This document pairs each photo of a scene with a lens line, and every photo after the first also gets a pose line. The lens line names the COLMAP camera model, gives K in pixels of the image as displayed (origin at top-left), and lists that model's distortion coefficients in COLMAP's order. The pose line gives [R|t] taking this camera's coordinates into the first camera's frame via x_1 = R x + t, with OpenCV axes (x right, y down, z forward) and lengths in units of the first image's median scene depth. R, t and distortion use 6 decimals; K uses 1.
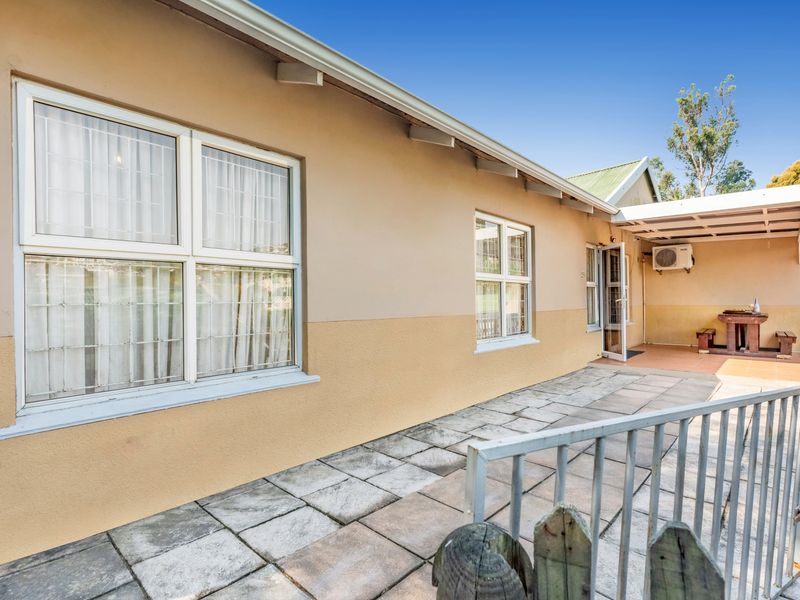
lens RADIAL K [[414.0, 0, 399.2], [0, 414.0, 301.2], [0, 0, 1]] dist [0.000293, 0.001581]
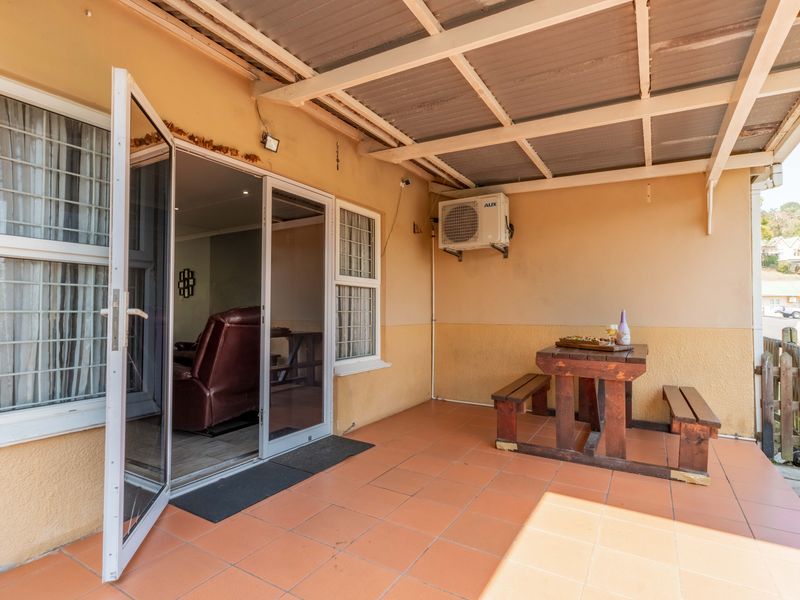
lens RADIAL K [[414.0, 0, 399.2], [0, 414.0, 301.2], [0, 0, 1]] dist [0.000293, 0.001581]
pose [[0.980817, 0.013259, 0.194482, 0.497221], [-0.009487, 0.999749, -0.020311, -0.005477], [-0.194702, 0.018076, 0.980696, 0.565217]]
